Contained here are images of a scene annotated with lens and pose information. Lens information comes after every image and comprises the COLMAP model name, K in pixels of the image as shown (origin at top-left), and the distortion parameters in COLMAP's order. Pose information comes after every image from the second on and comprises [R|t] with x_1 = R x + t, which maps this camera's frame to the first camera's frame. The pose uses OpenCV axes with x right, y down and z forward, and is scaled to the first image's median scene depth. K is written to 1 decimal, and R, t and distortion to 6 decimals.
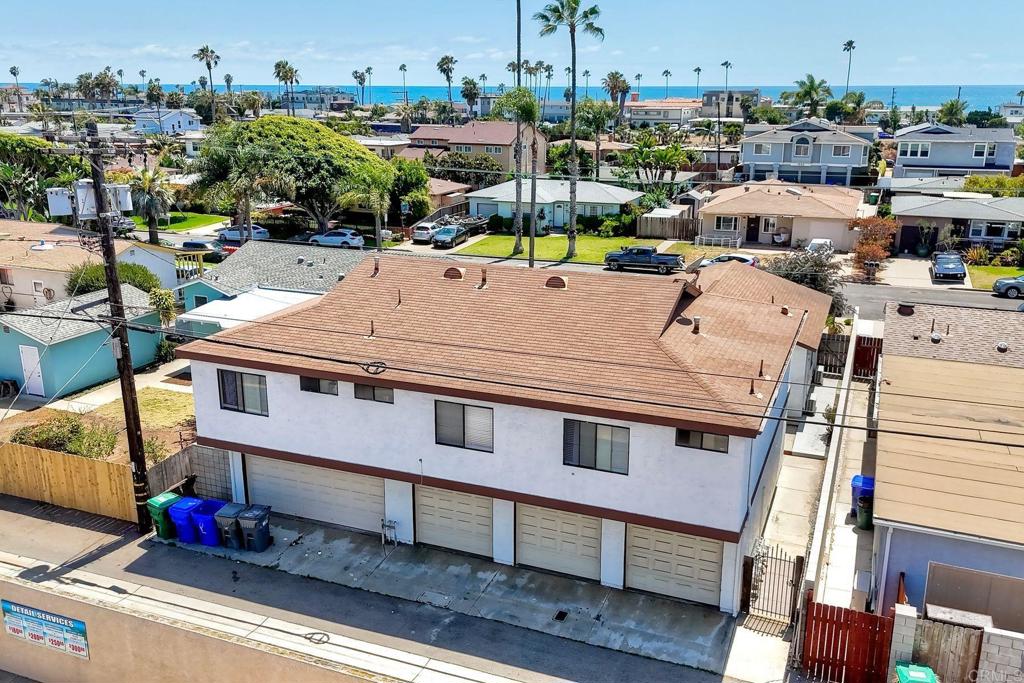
lens RADIAL K [[888.4, 0, 513.0], [0, 888.4, 337.4], [0, 0, 1]] dist [0.072011, -0.082537]
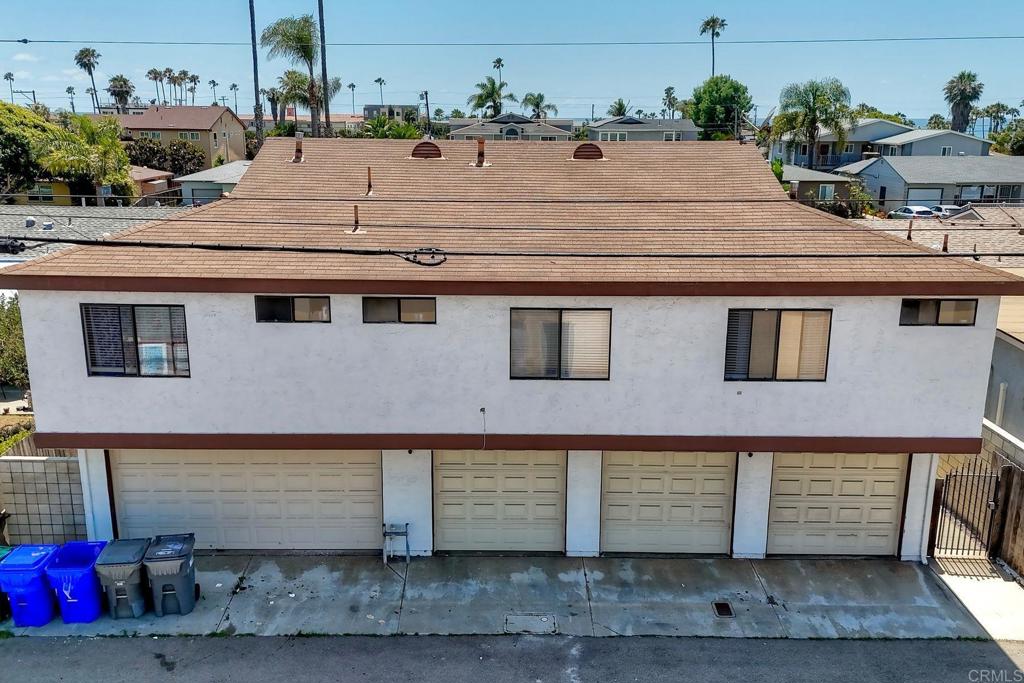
lens RADIAL K [[888.4, 0, 513.0], [0, 888.4, 337.4], [0, 0, 1]] dist [0.072011, -0.082537]
pose [[0.925769, -0.087249, 0.367886, -0.287739], [0.097257, 0.995221, -0.008711, 0.087440], [-0.365368, 0.043844, 0.929830, 0.375137]]
